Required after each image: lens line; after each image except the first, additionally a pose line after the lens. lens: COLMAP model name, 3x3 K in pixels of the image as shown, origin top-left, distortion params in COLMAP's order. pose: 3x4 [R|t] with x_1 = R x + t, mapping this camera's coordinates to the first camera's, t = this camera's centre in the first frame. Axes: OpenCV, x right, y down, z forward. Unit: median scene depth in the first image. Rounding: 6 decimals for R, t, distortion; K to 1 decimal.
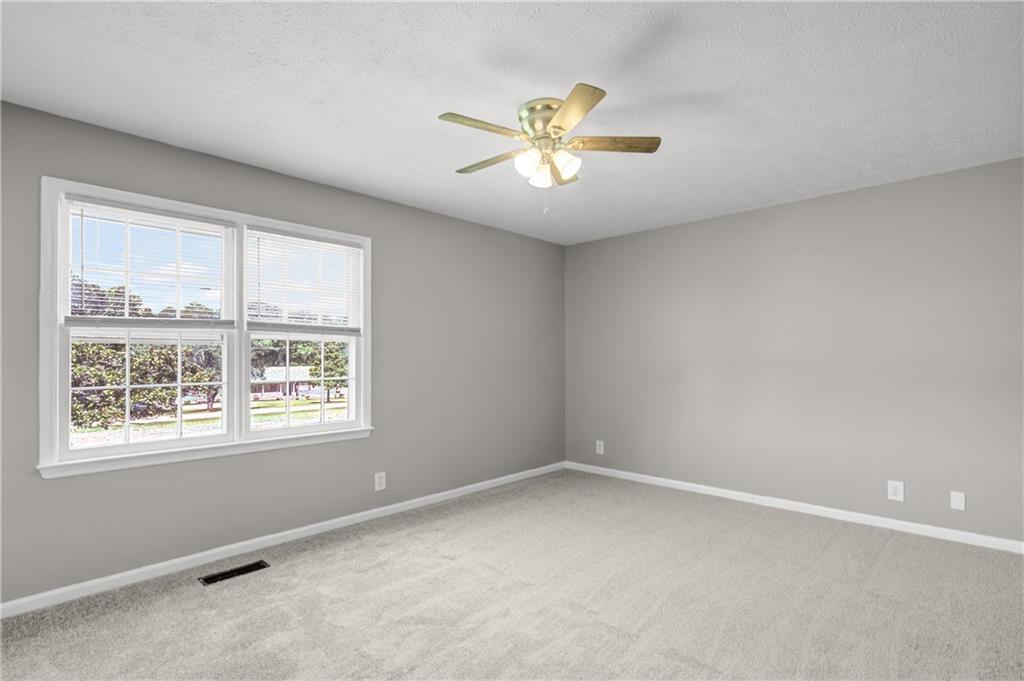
lens RADIAL K [[459.9, 0, 495.7], [0, 459.9, 341.8], [0, 0, 1]] dist [-0.053485, 0.024782]
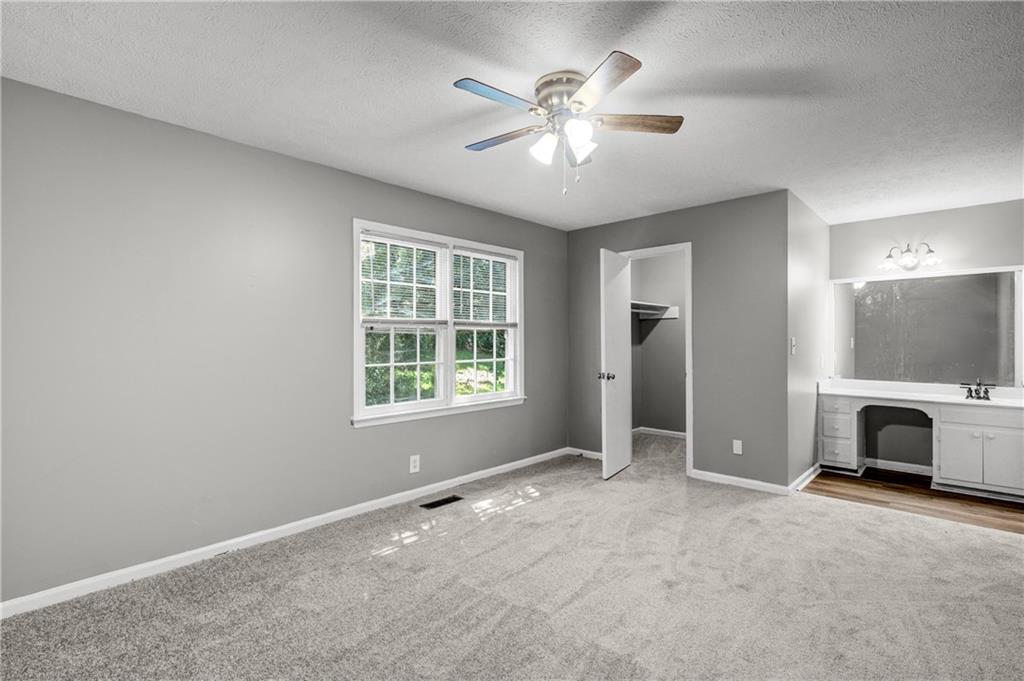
lens RADIAL K [[479.8, 0, 523.4], [0, 479.8, 344.0], [0, 0, 1]] dist [0.003426, 0.000039]
pose [[0.997862, -0.001165, 0.065352, -0.369082], [-0.001273, 0.999305, 0.037254, -0.016827], [-0.065350, -0.037257, 0.997167, -0.380224]]
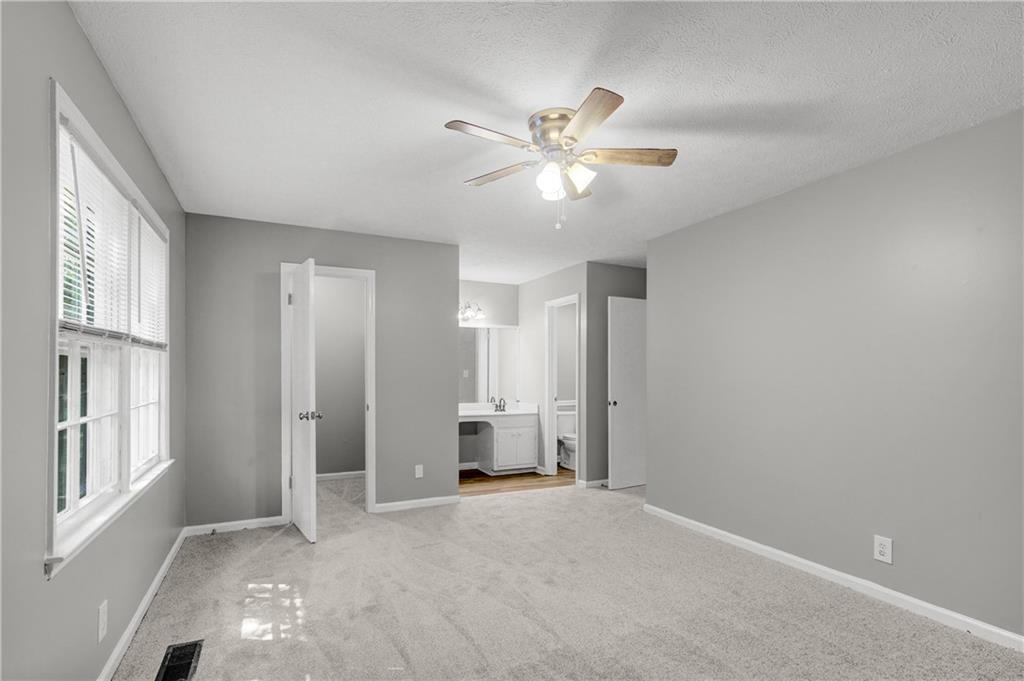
lens RADIAL K [[500.2, 0, 513.1], [0, 500.2, 370.2], [0, 0, 1]] dist [-0.000509, -0.000170]
pose [[0.310463, 0.003852, 0.950578, -0.961837], [-0.028713, 0.999574, 0.005328, -0.001850], [-0.950152, -0.028948, 0.310441, 0.123480]]
